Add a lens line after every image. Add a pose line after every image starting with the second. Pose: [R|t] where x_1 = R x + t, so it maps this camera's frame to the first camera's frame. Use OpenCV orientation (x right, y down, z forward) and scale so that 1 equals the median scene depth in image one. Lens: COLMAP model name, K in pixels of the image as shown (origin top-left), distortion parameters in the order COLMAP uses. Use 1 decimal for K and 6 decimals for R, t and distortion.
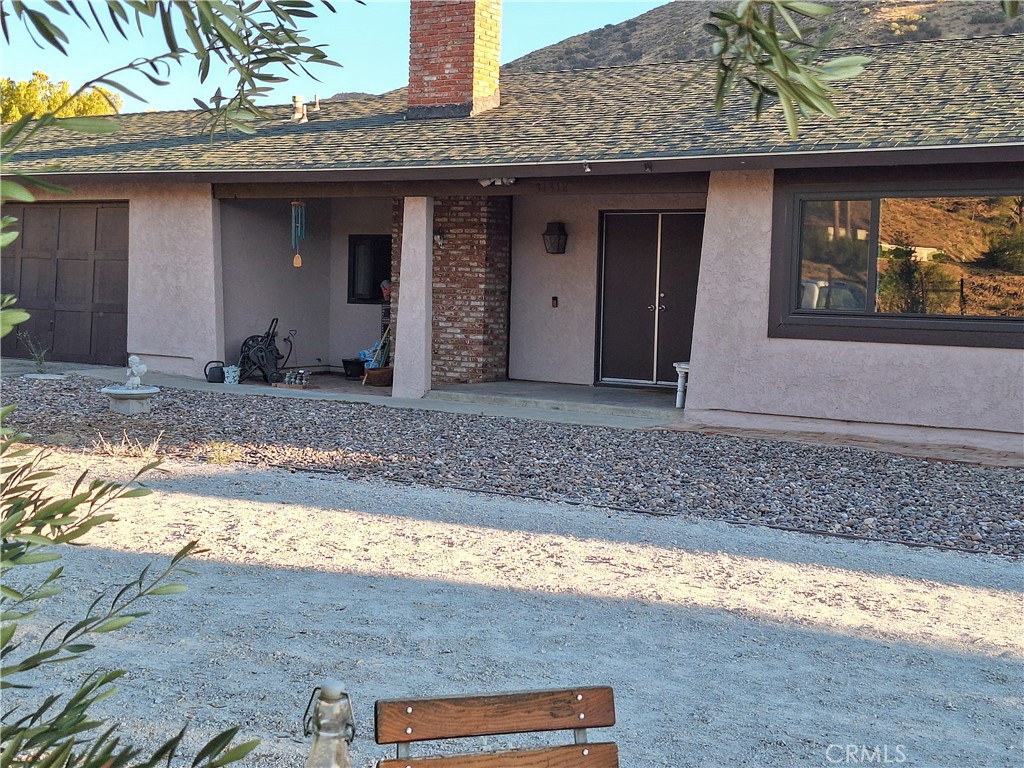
lens RADIAL K [[1427.9, 0, 512.0], [0, 1427.9, 384.0], [0, 0, 1]] dist [0.110123, -0.026437]
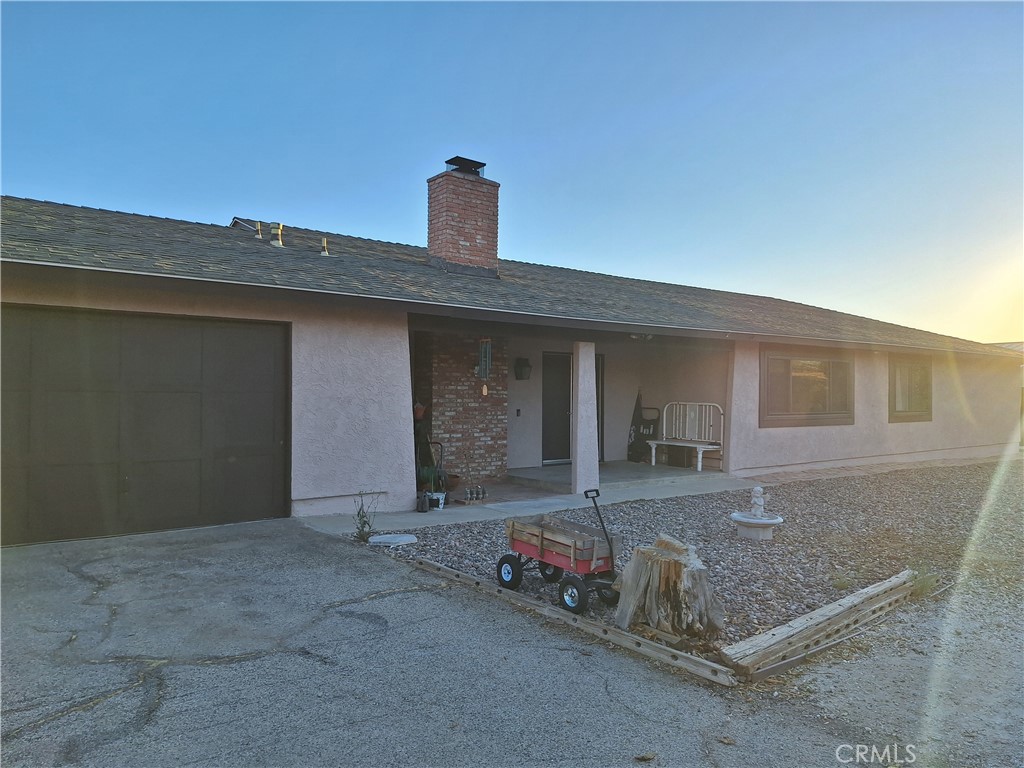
lens RADIAL K [[713.2, 0, 512.5], [0, 713.2, 399.0], [0, 0, 1]] dist [0.003704, -0.000227]
pose [[0.328504, -0.038647, 0.943712, -0.654421], [0.060423, 0.997976, 0.019836, -0.086192], [-0.942568, 0.050506, 0.330174, 0.768029]]
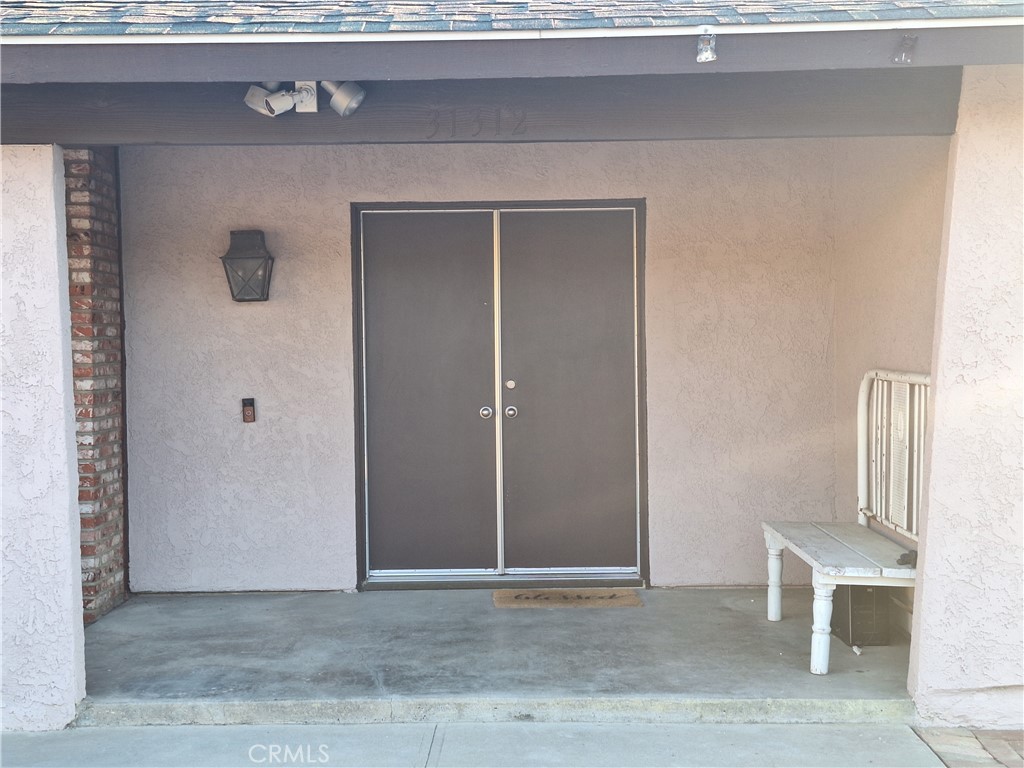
lens RADIAL K [[1427.9, 0, 512.0], [0, 1427.9, 384.0], [0, 0, 1]] dist [0.110123, -0.026437]
pose [[0.833739, -0.056137, 0.549298, -0.145464], [0.072145, 0.997365, -0.007575, -0.056403], [-0.547426, 0.045944, 0.835592, 0.585380]]
